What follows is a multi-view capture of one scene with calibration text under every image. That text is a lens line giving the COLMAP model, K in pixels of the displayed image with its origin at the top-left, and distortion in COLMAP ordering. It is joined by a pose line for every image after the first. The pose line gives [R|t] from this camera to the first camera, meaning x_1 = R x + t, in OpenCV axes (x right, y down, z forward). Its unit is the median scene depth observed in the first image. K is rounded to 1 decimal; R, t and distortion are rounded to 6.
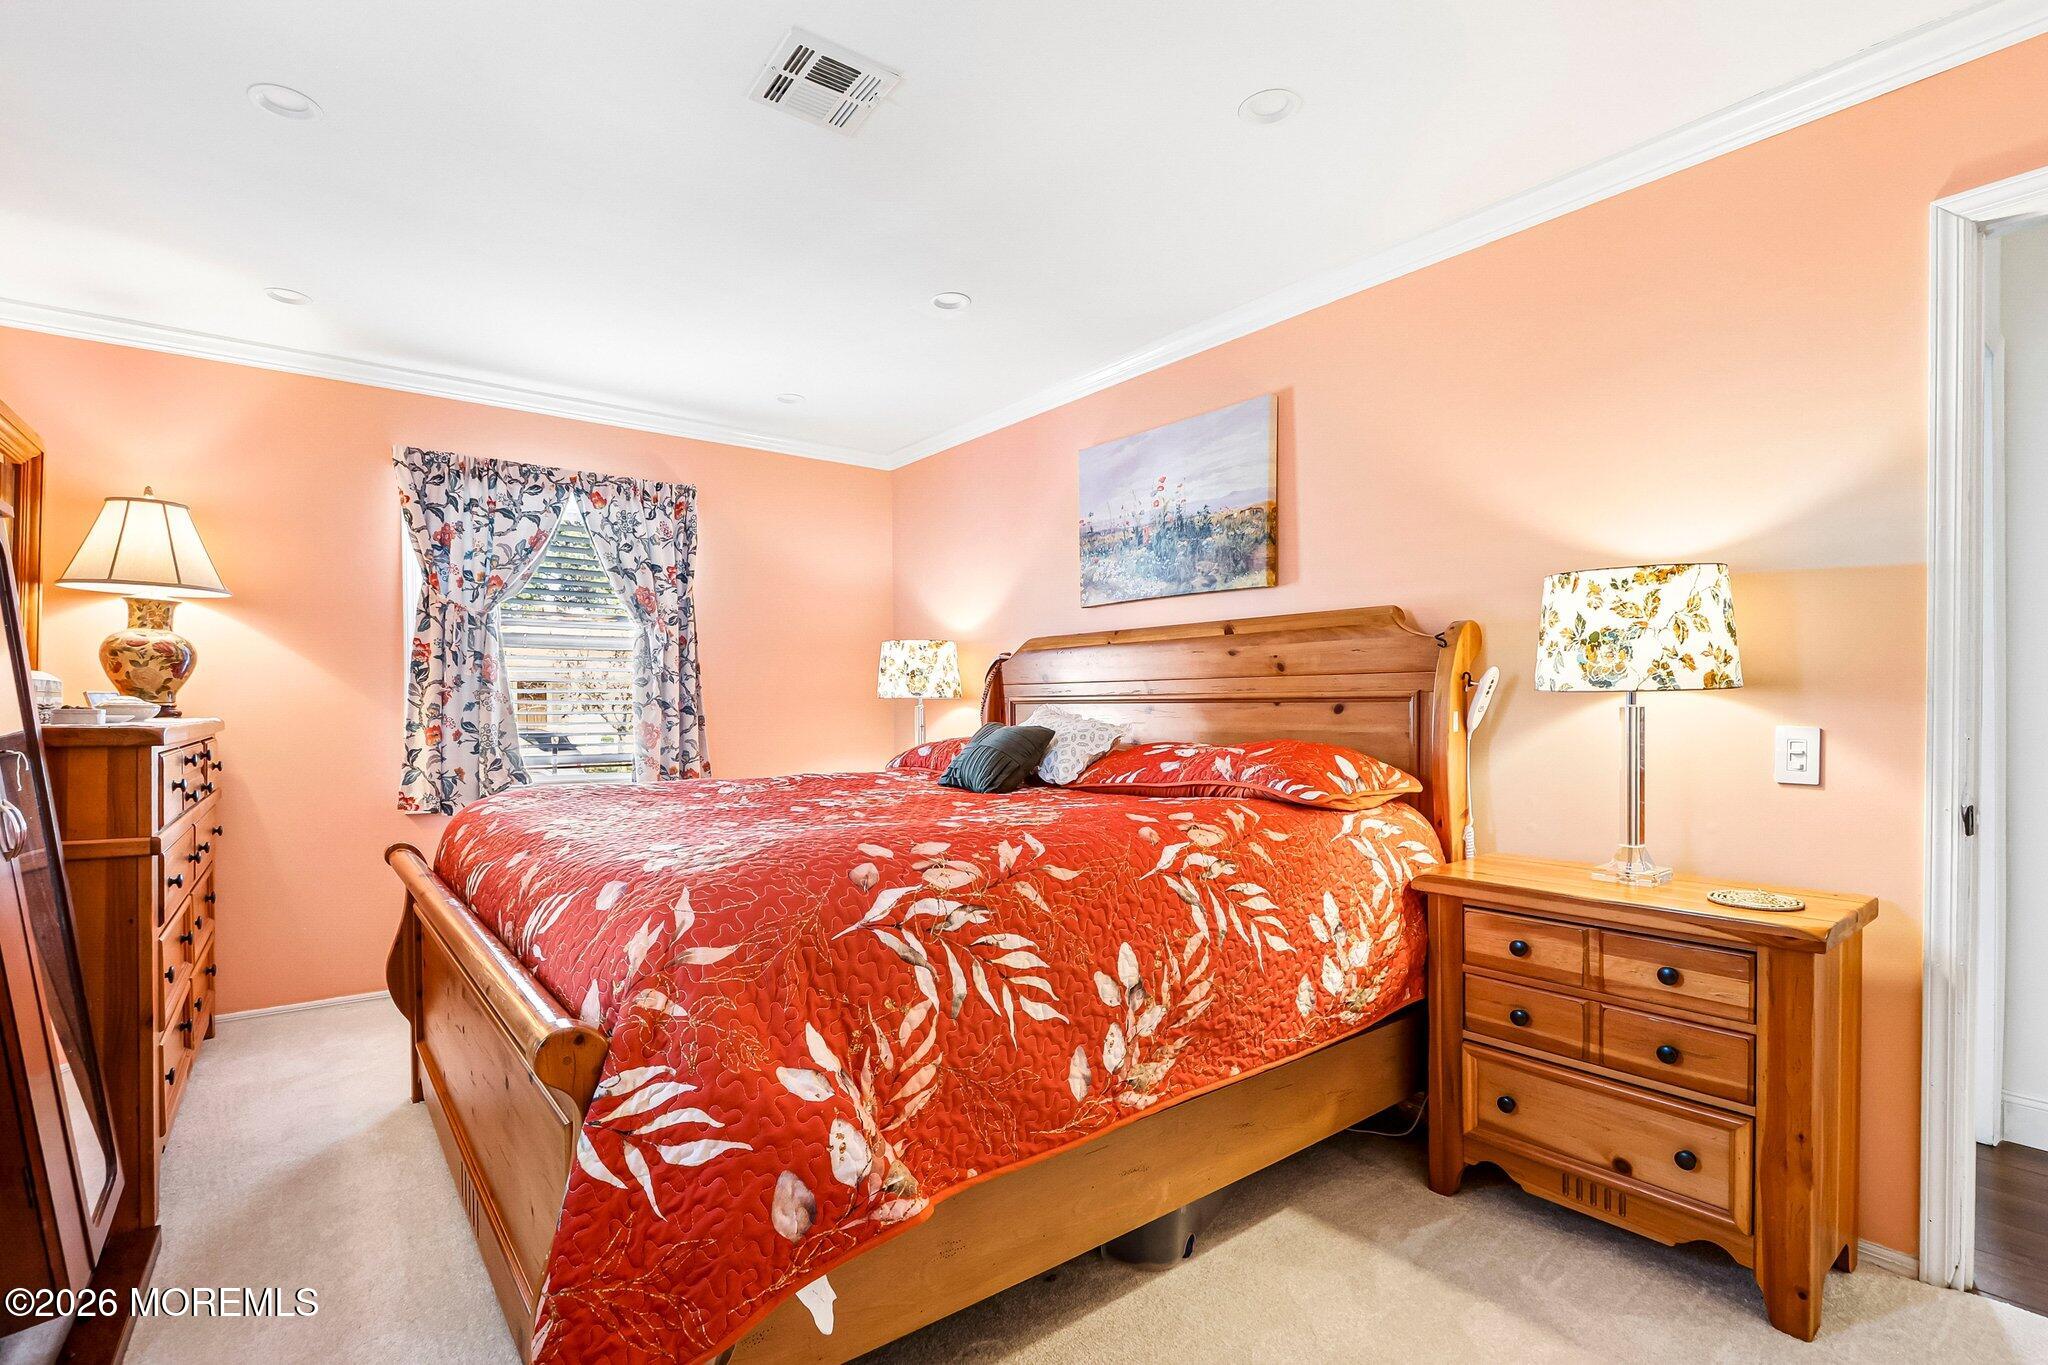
lens RADIAL K [[949.4, 0, 1024.1], [0, 949.4, 720.9], [0, 0, 1]] dist [-0.016124, 0.003311]
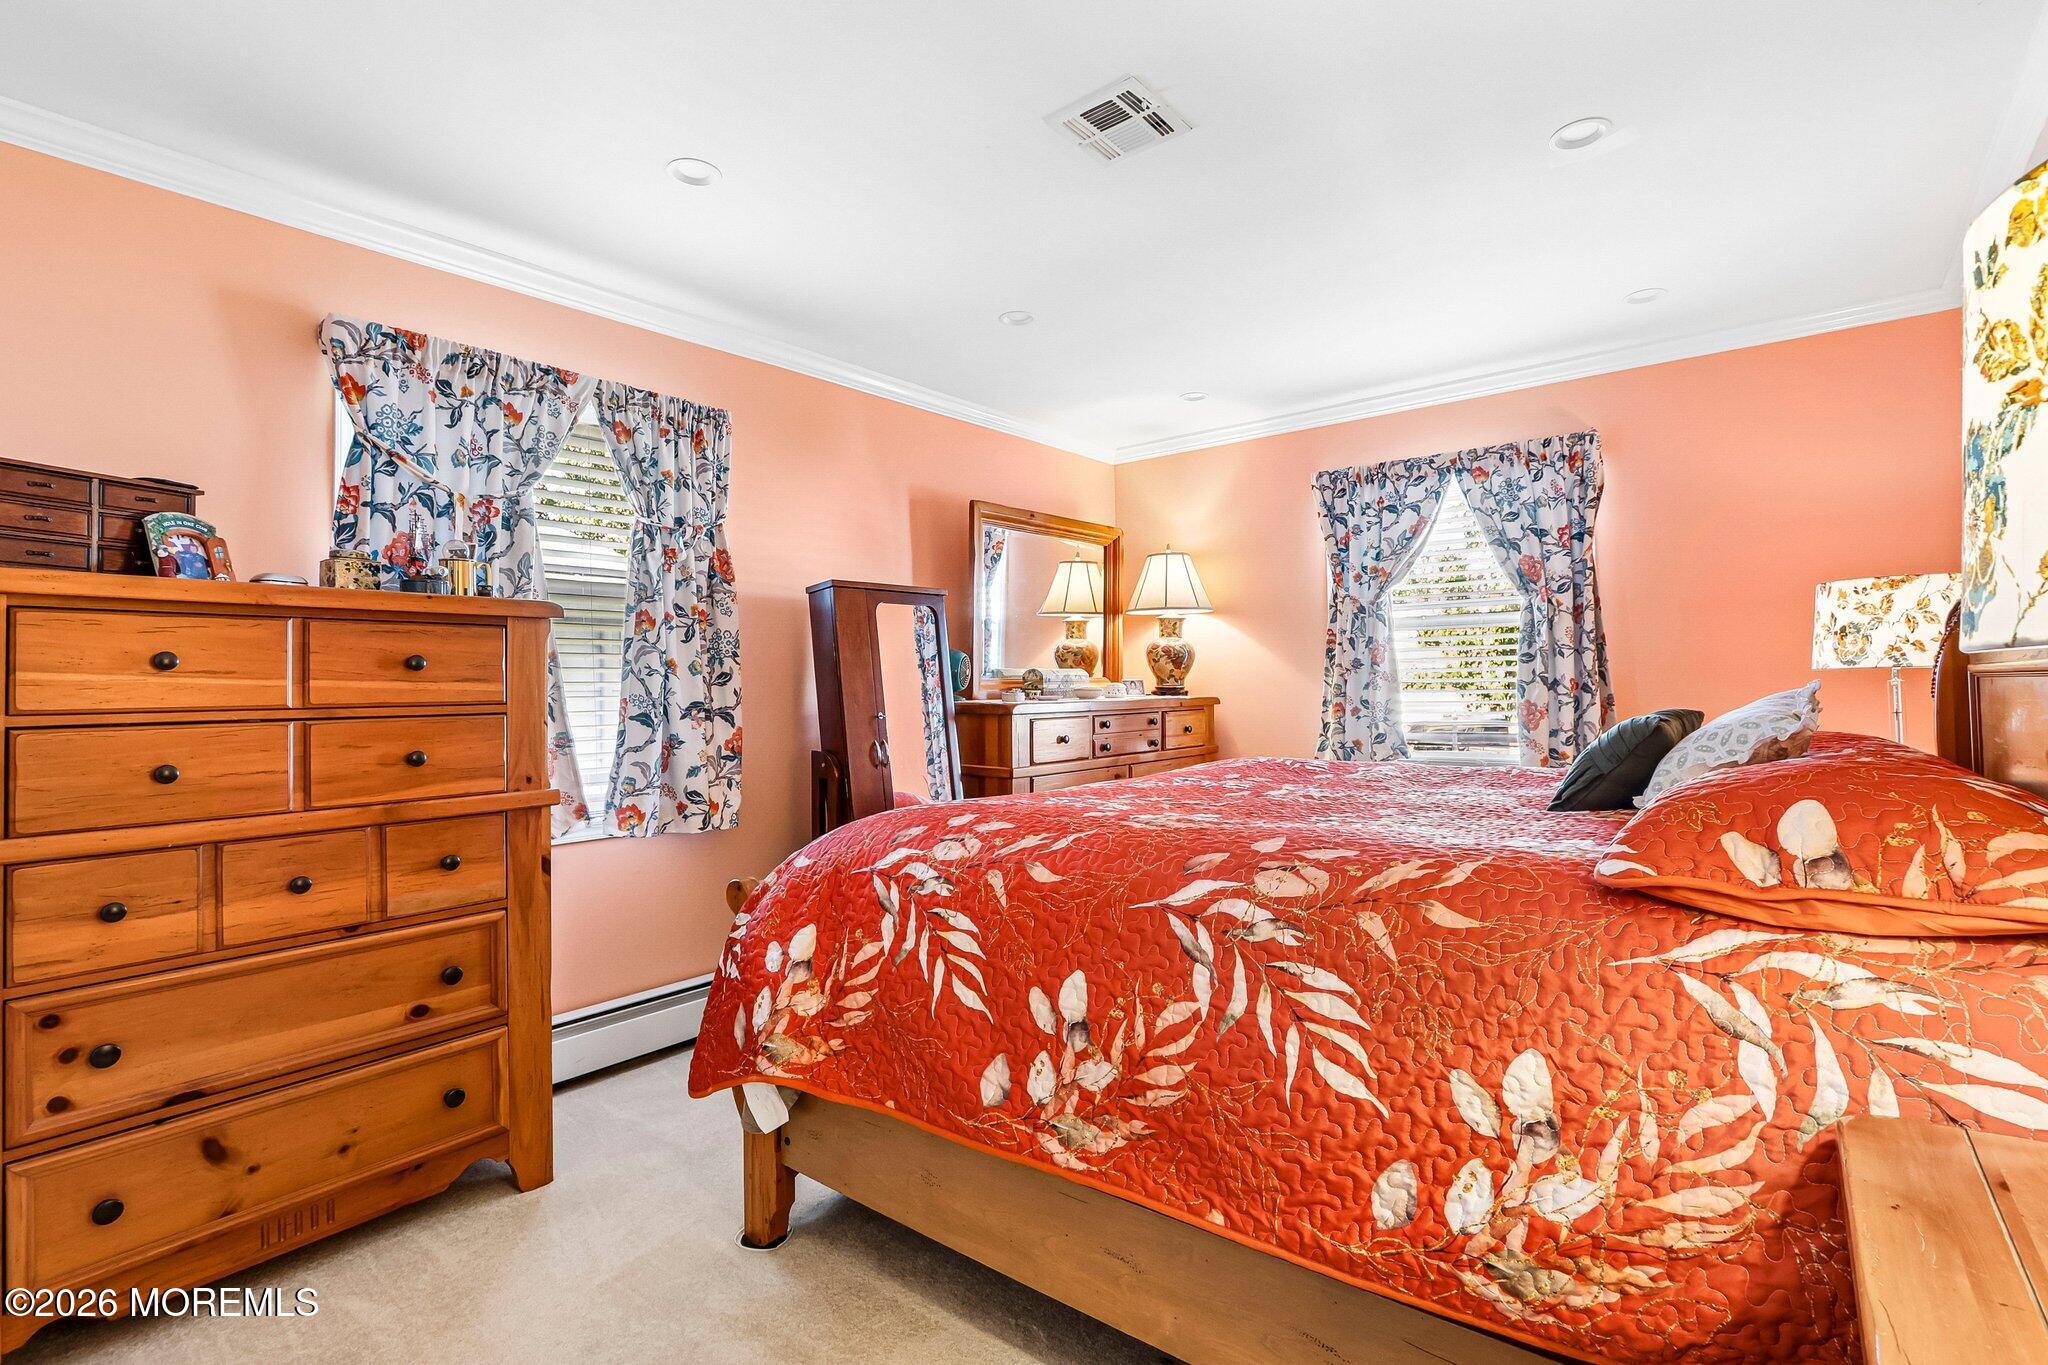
lens RADIAL K [[949.4, 0, 1025.7], [0, 949.4, 673.1], [0, 0, 1]] dist [-0.016124, 0.003311]
pose [[0.240697, -0.017279, -0.970447, 0.518554], [-0.001213, 0.999835, -0.018103, -0.011897], [0.970600, 0.005535, 0.240636, 0.411226]]
